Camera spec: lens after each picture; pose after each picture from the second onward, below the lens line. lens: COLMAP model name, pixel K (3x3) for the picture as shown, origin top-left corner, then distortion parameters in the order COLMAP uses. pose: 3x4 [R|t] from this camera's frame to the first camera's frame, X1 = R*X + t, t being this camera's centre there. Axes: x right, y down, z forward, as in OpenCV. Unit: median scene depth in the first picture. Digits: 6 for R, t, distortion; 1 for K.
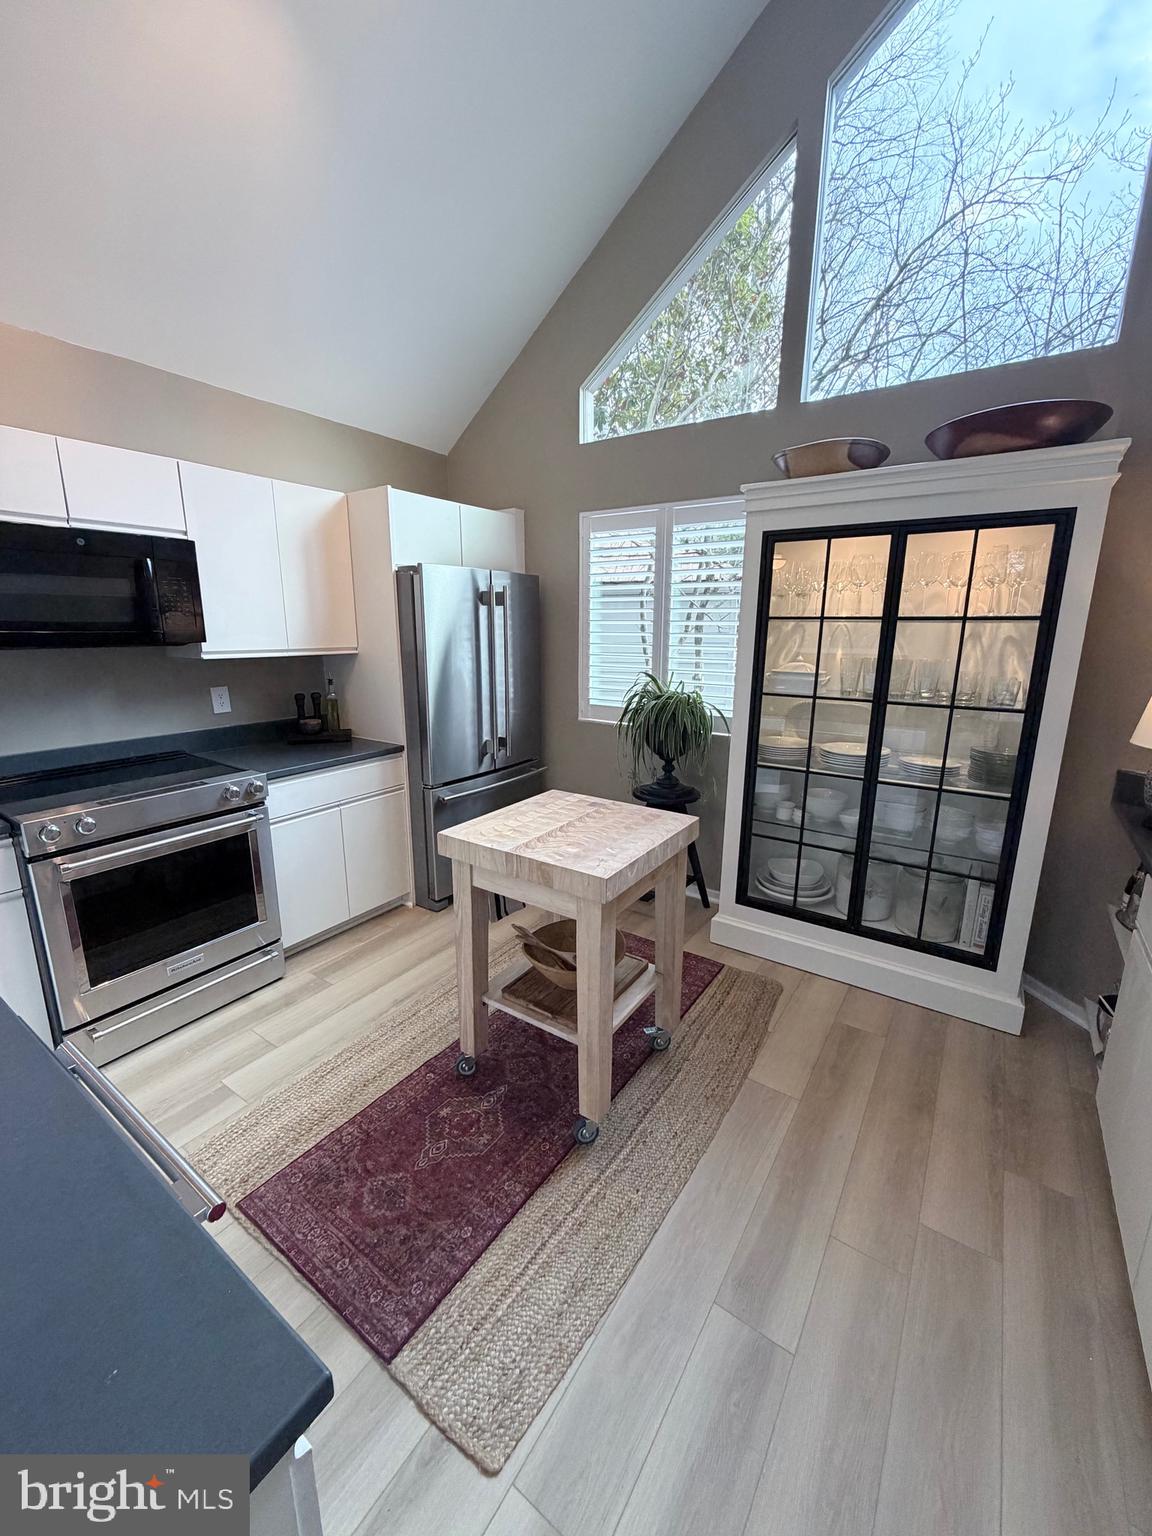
lens RADIAL K [[612.1, 0, 575.1], [0, 612.1, 763.4], [0, 0, 1]] dist [0.000055, -0.000066]
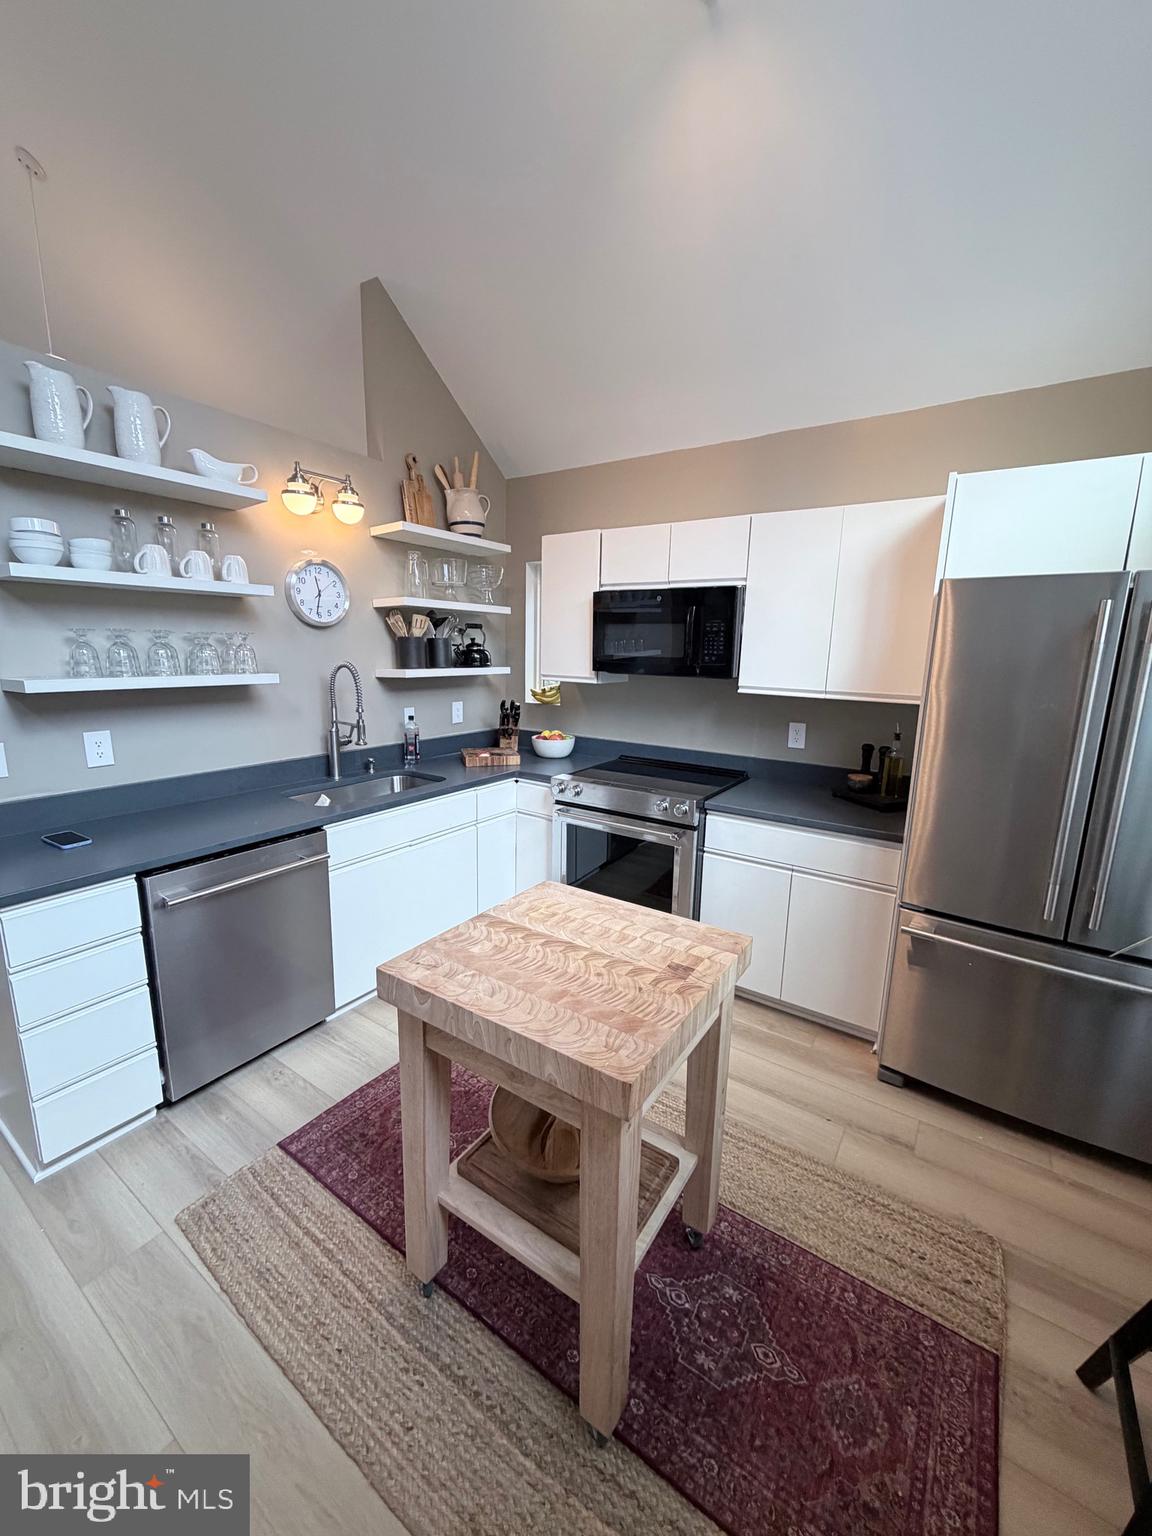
lens RADIAL K [[612.1, 0, 575.1], [0, 612.1, 763.4], [0, 0, 1]] dist [0.000055, -0.000066]
pose [[0.003384, 0.186024, -0.982539, 0.540405], [-0.244749, 0.952816, 0.179553, -0.192558], [0.969581, 0.239868, 0.048753, 0.766130]]
